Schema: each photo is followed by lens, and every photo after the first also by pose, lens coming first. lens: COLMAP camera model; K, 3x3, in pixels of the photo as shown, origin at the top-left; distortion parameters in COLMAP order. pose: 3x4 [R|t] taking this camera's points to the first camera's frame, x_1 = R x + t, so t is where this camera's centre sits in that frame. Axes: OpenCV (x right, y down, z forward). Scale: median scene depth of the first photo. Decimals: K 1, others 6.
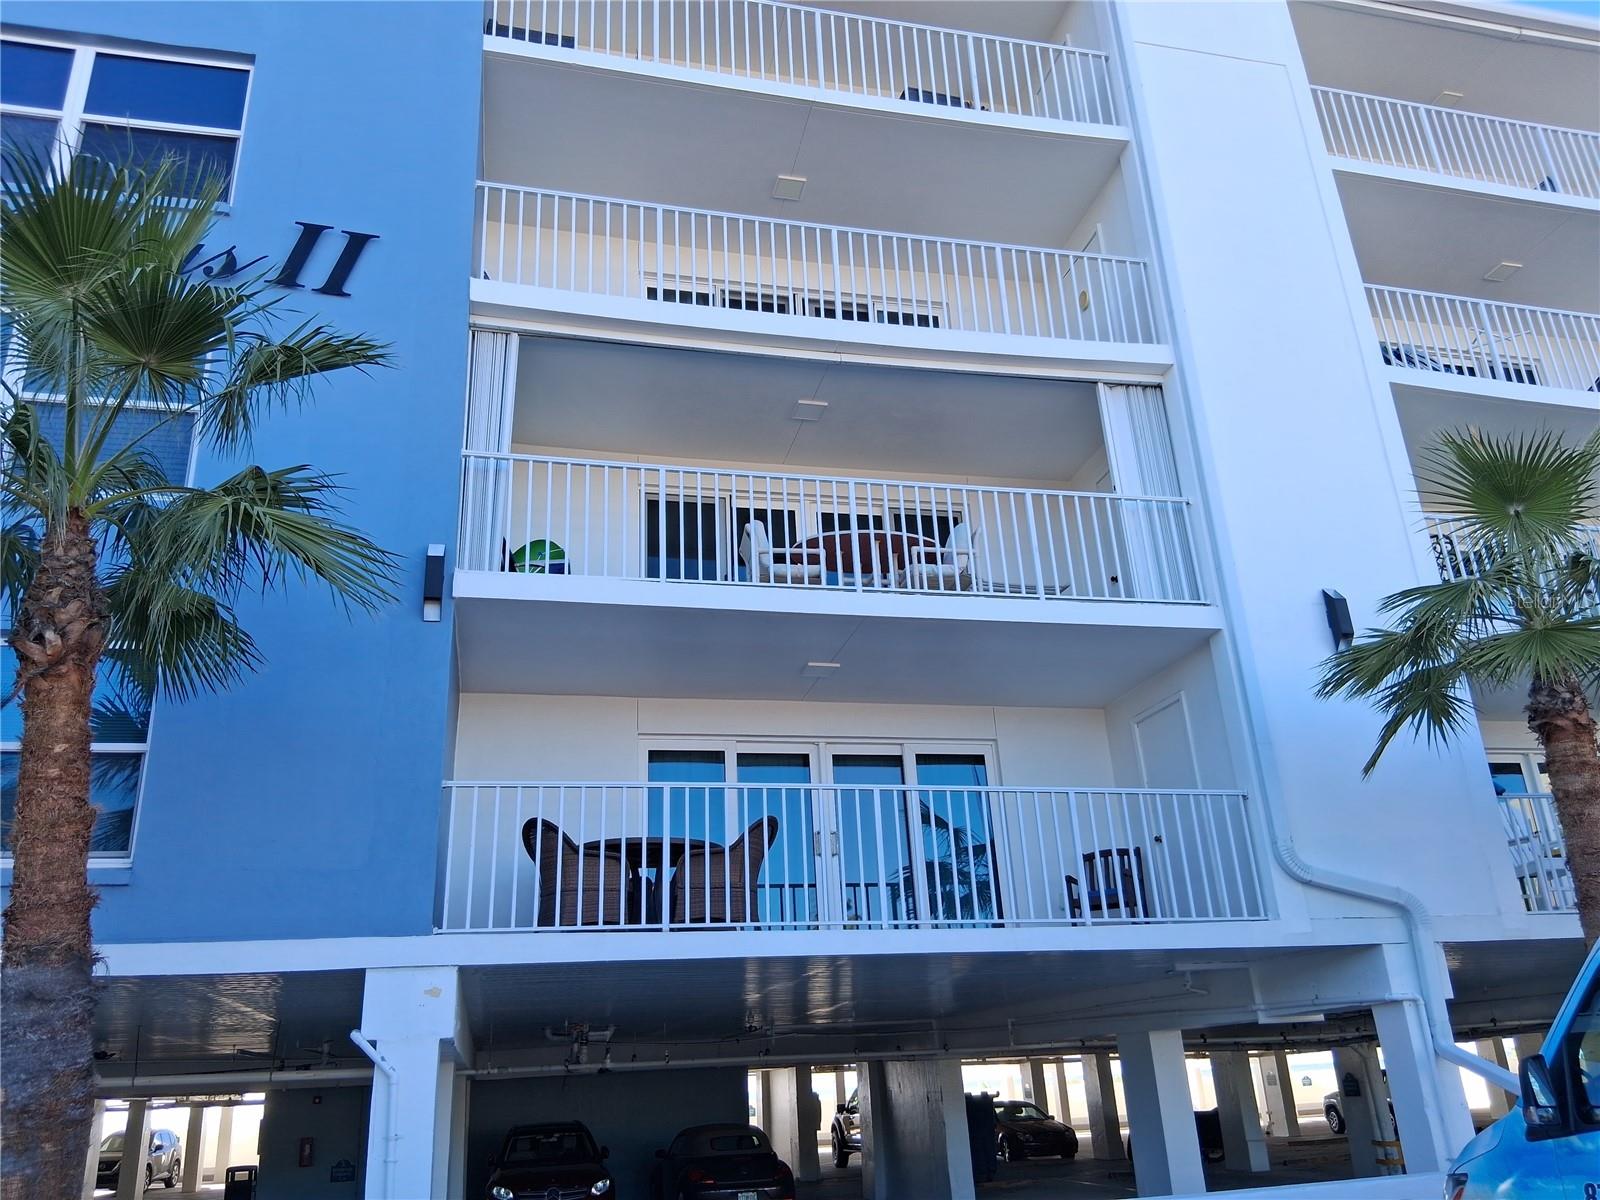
lens RADIAL K [[1169.1, 0, 756.0], [0, 1169.1, 604.7], [0, 0, 1]] dist [0.099686, -0.169241]
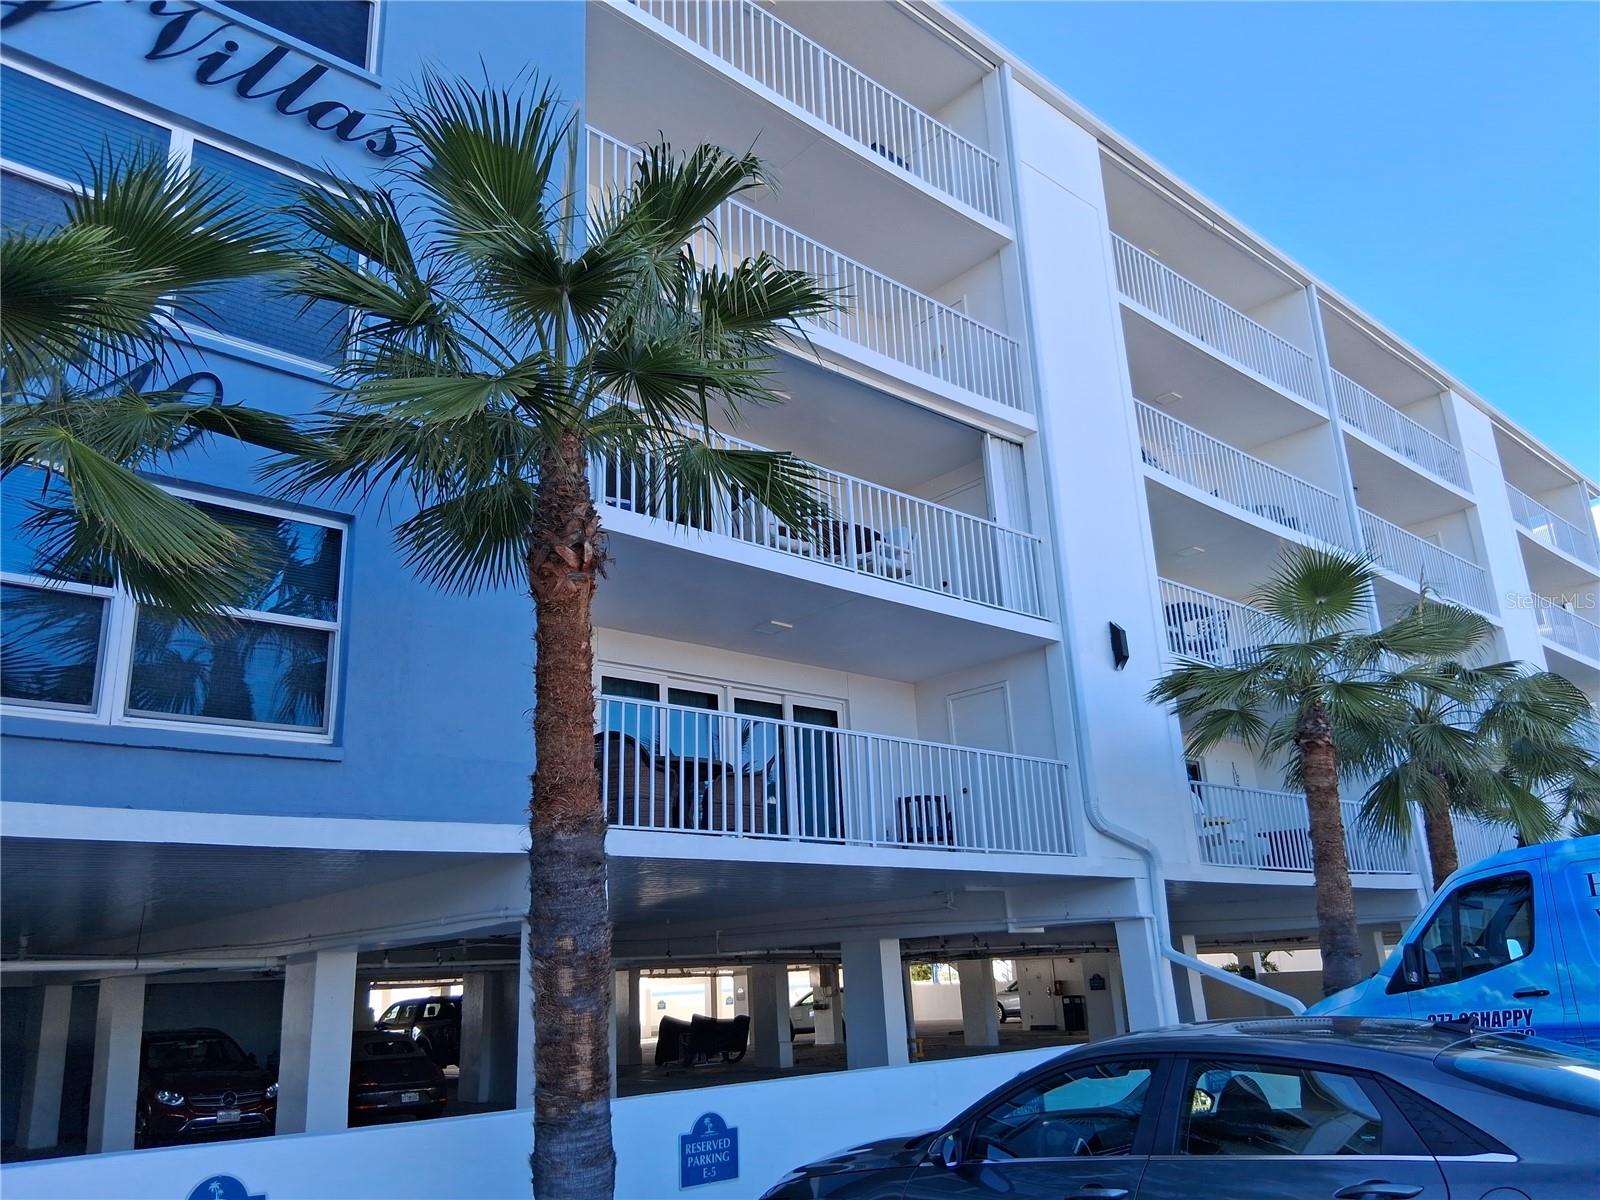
lens RADIAL K [[1169.1, 0, 756.0], [0, 1169.1, 604.7], [0, 0, 1]] dist [0.099686, -0.169241]
pose [[0.884787, 0.149661, 0.441309, -0.470407], [-0.173024, 0.984833, 0.012911, 0.020620], [-0.432684, -0.087780, 0.897262, -0.039623]]
